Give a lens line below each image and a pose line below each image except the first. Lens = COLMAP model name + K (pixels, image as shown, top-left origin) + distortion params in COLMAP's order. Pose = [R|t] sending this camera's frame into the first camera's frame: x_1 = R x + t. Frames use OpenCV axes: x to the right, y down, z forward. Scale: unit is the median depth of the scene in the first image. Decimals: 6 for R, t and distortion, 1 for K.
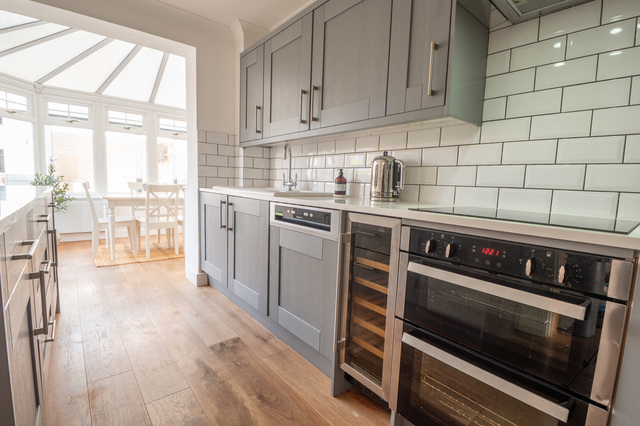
lens RADIAL K [[300.4, 0, 319.2], [0, 300.4, 212.1], [0, 0, 1]] dist [-0.005182, -0.001500]
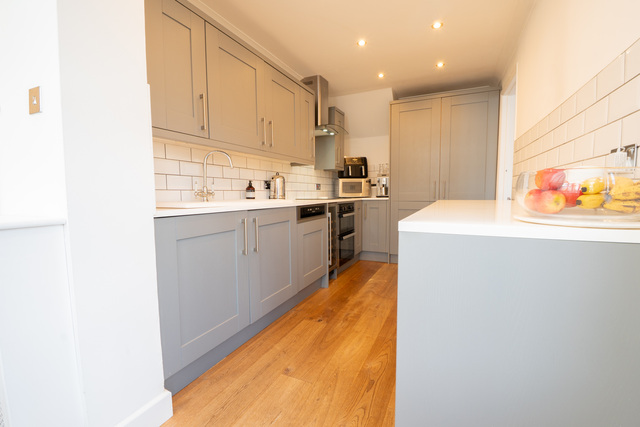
lens RADIAL K [[282.9, 0, 323.4], [0, 282.9, 216.7], [0, 0, 1]] dist [0.000656, -0.000084]
pose [[-0.442171, -0.097884, 0.891574, -1.208032], [0.093259, 0.983622, 0.154242, -0.150655], [-0.892069, 0.151349, -0.425801, 1.283096]]
